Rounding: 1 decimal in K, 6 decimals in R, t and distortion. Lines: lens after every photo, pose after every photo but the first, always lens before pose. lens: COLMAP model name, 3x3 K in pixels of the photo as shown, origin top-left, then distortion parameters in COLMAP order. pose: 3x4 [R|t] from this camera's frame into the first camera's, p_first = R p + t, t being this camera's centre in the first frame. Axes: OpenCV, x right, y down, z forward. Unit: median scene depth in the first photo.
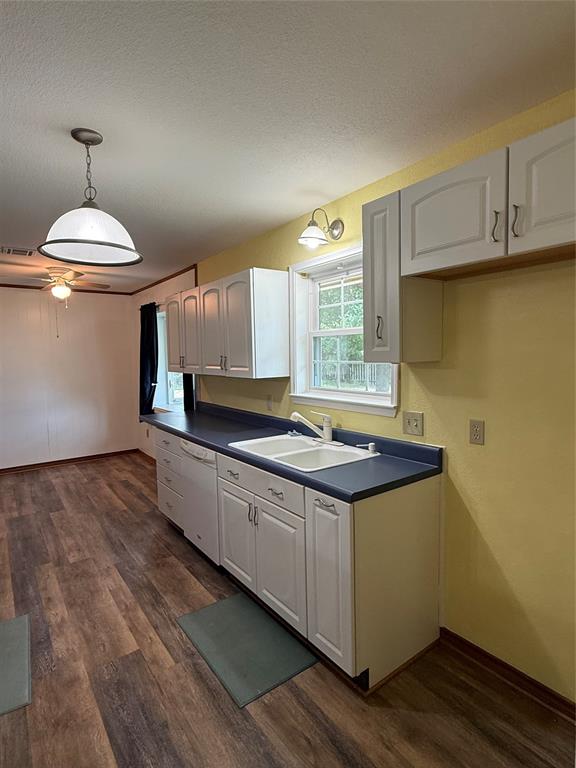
lens RADIAL K [[408.5, 0, 288.6], [0, 408.5, 386.2], [0, 0, 1]] dist [-0.000696, -0.000371]
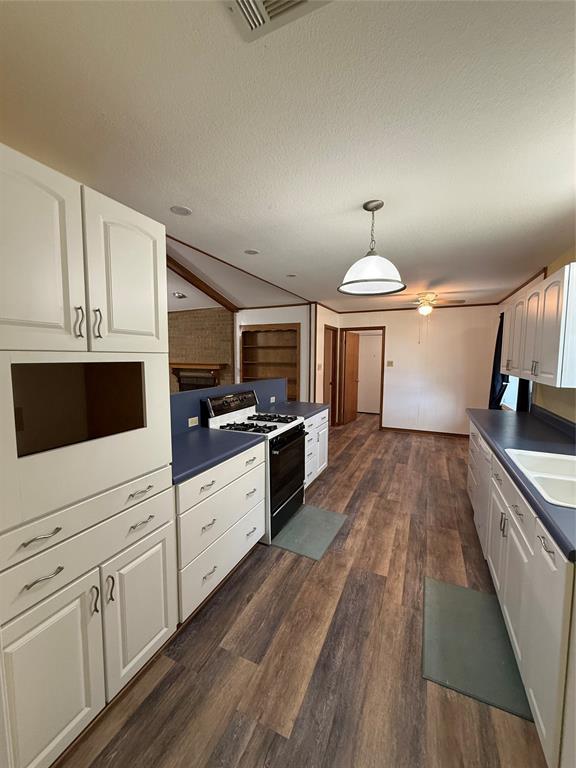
lens RADIAL K [[306.4, 0, 288.0], [0, 306.4, 384.0], [0, 0, 1]] dist [-0.000427, -0.000043]
pose [[0.484416, 0.099866, -0.869119, 0.233357], [-0.081520, 0.994293, 0.068813, -0.025939], [0.871031, 0.037516, 0.489793, 0.156559]]
